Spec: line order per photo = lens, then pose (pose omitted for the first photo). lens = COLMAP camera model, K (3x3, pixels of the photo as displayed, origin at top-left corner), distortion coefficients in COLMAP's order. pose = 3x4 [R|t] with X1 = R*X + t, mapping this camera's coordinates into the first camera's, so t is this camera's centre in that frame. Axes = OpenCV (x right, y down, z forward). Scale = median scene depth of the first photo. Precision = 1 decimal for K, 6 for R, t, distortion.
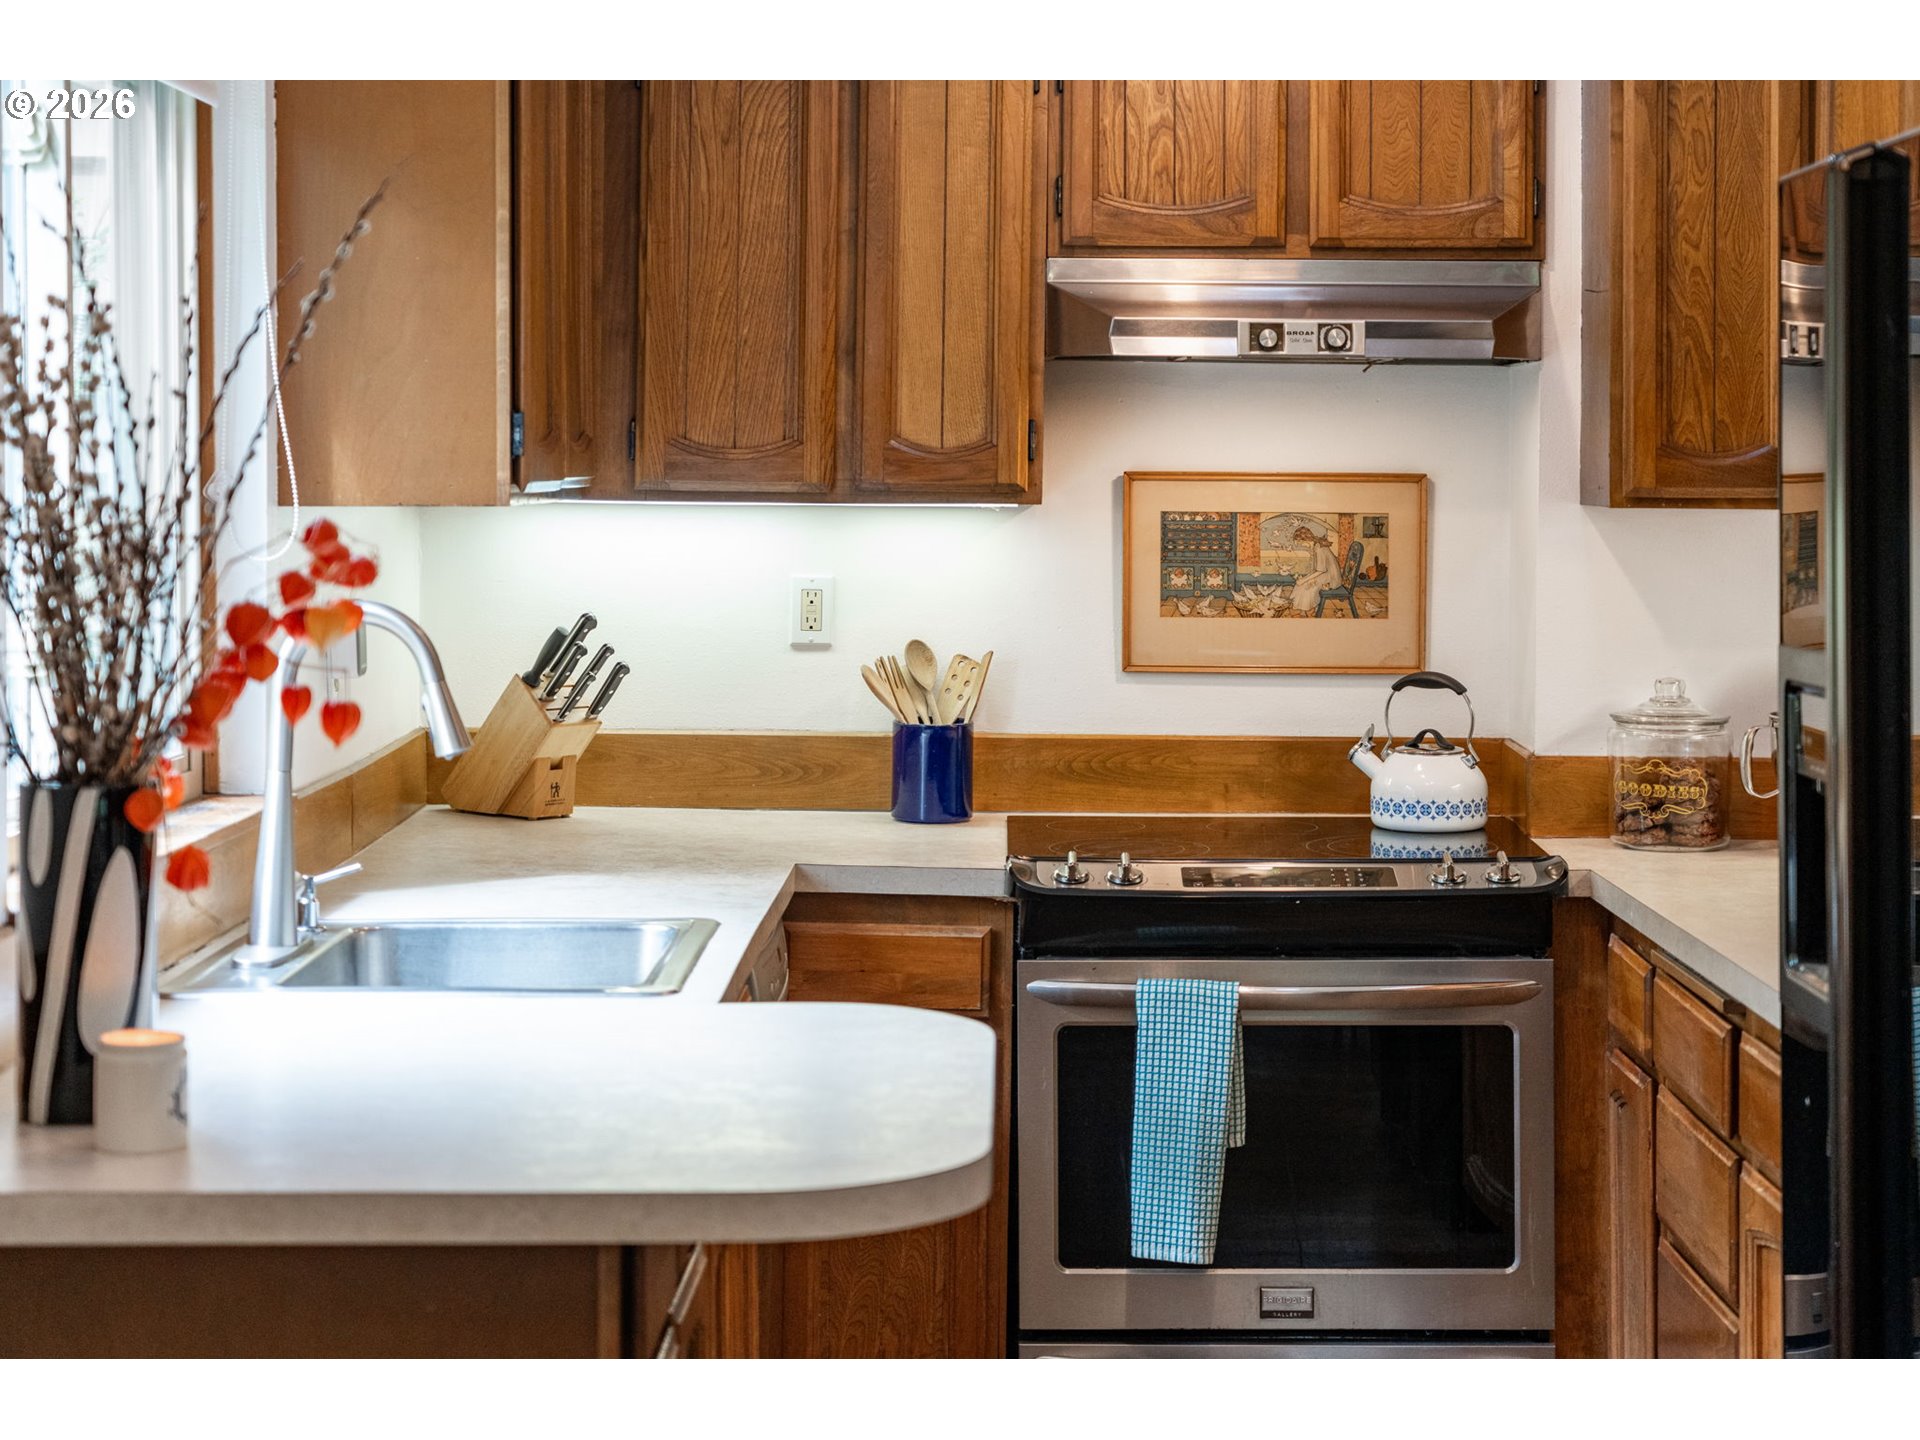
lens RADIAL K [[866.7, 0, 1016.7], [0, 866.7, 652.5], [0, 0, 1]] dist [-0.002156, -0.000184]
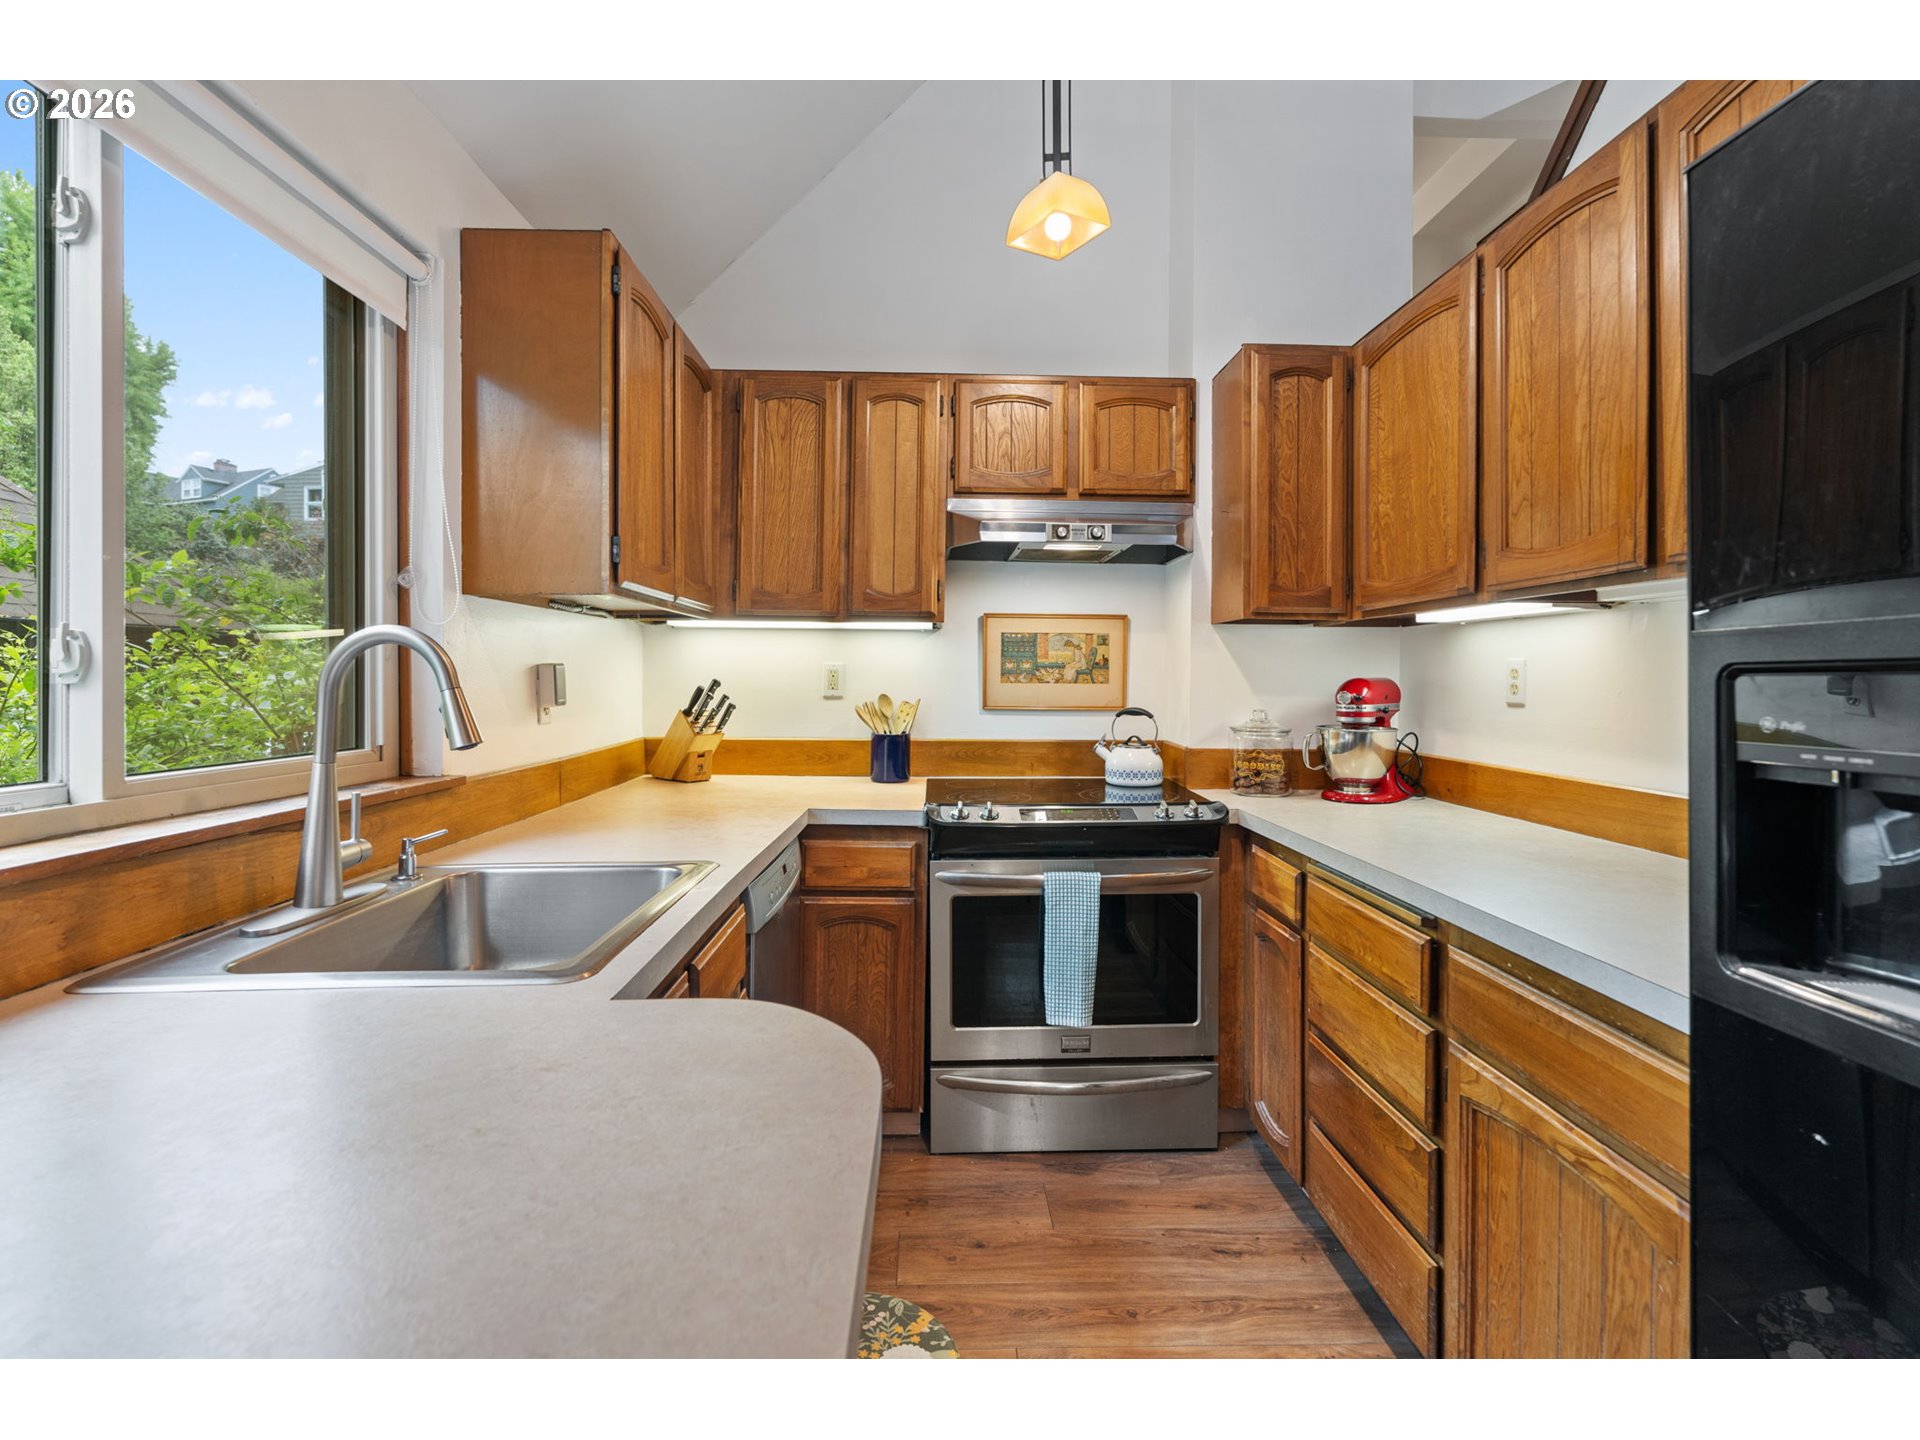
lens RADIAL K [[865.7, 0, 962.8], [0, 865.7, 675.0], [0, 0, 1]] dist [0.001816, -0.000034]
pose [[0.998652, 0.000543, 0.051893, -0.030958], [-0.002365, 0.999383, 0.035053, -0.122127], [-0.051842, -0.035129, 0.998037, -0.986251]]
